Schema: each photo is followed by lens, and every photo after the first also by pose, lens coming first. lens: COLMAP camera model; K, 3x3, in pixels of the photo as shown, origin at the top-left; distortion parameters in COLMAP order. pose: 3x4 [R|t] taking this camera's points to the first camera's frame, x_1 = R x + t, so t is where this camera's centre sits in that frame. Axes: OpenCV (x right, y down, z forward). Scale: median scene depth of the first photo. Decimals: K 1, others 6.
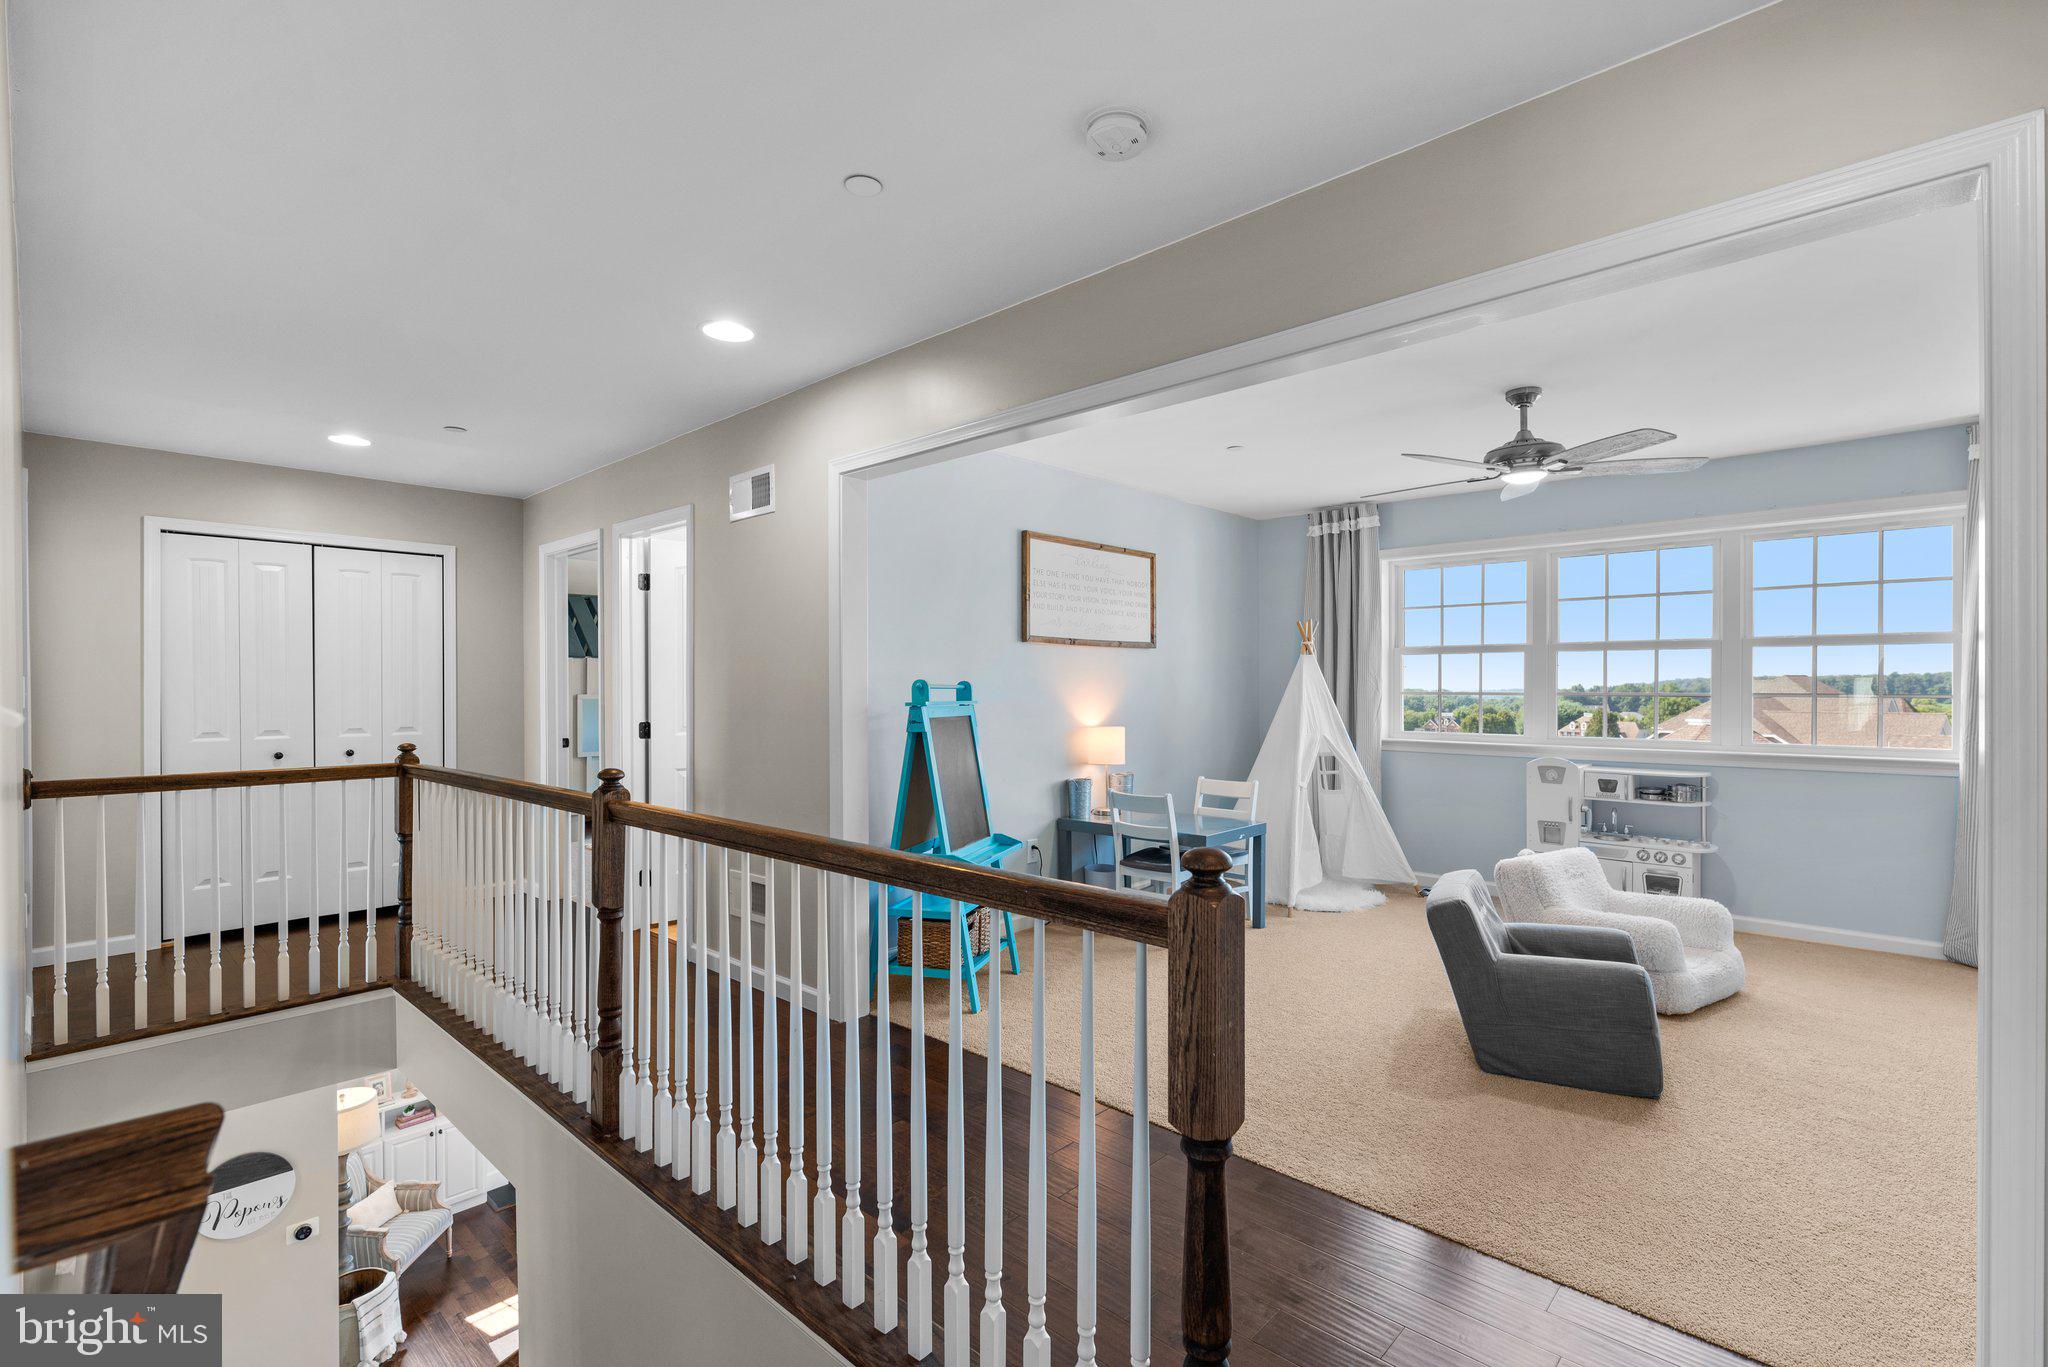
lens RADIAL K [[929.6, 0, 1027.7], [0, 929.6, 684.6], [0, 0, 1]] dist [0.003700, 0.000357]
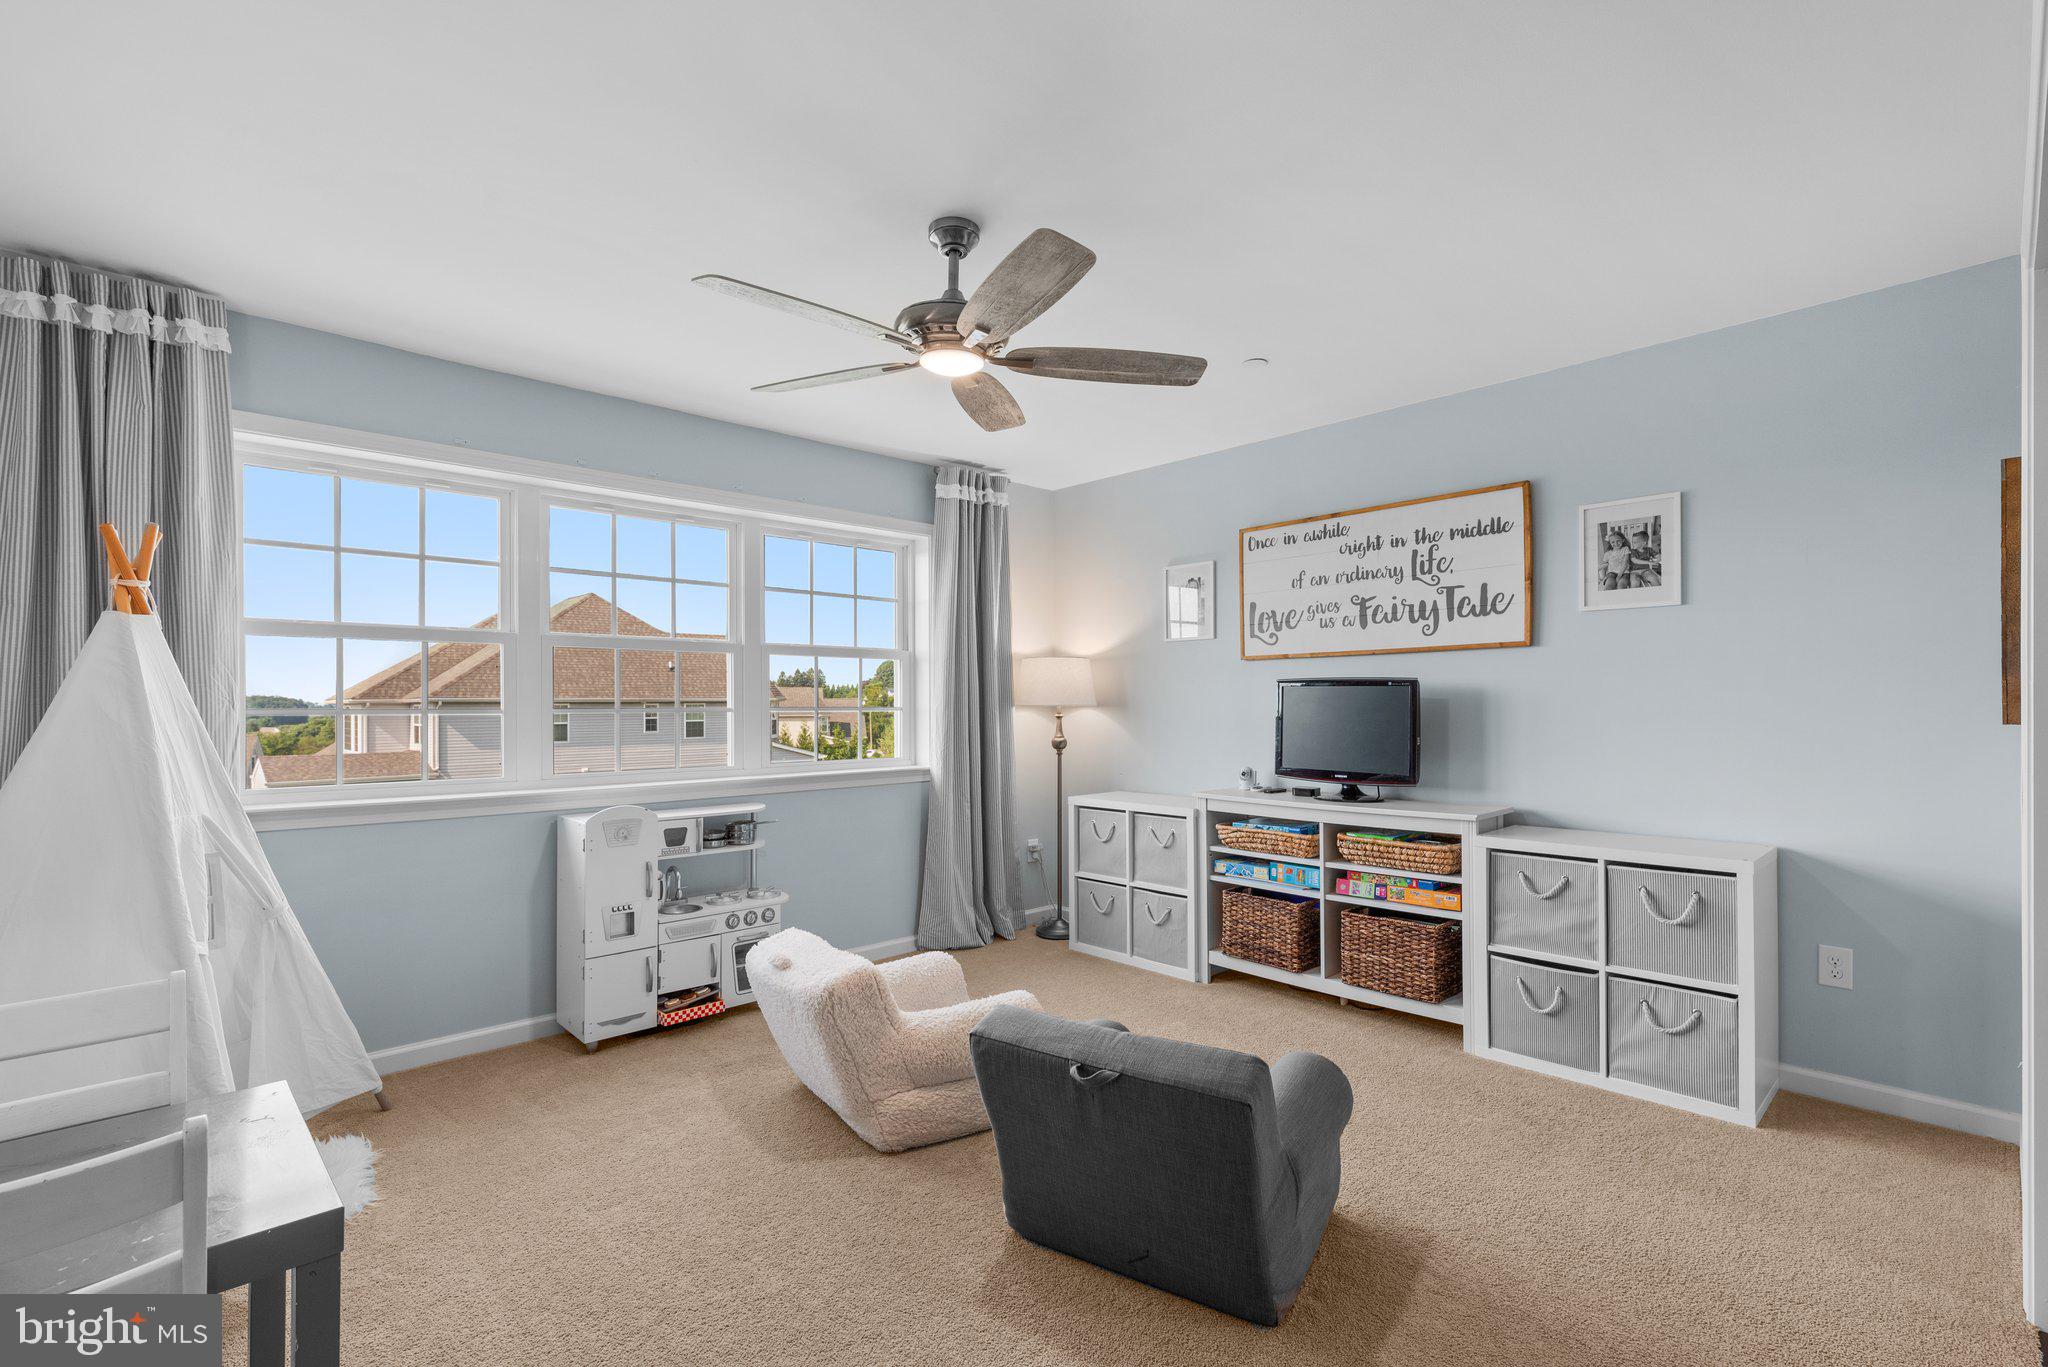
lens RADIAL K [[929.6, 0, 1028.7], [0, 929.6, 697.3], [0, 0, 1]] dist [0.003700, 0.000357]
pose [[0.050401, 0.009534, 0.998684, -0.064105], [0.008734, 0.999912, -0.009987, 0.008715], [-0.998691, 0.009226, 0.050314, 0.564495]]
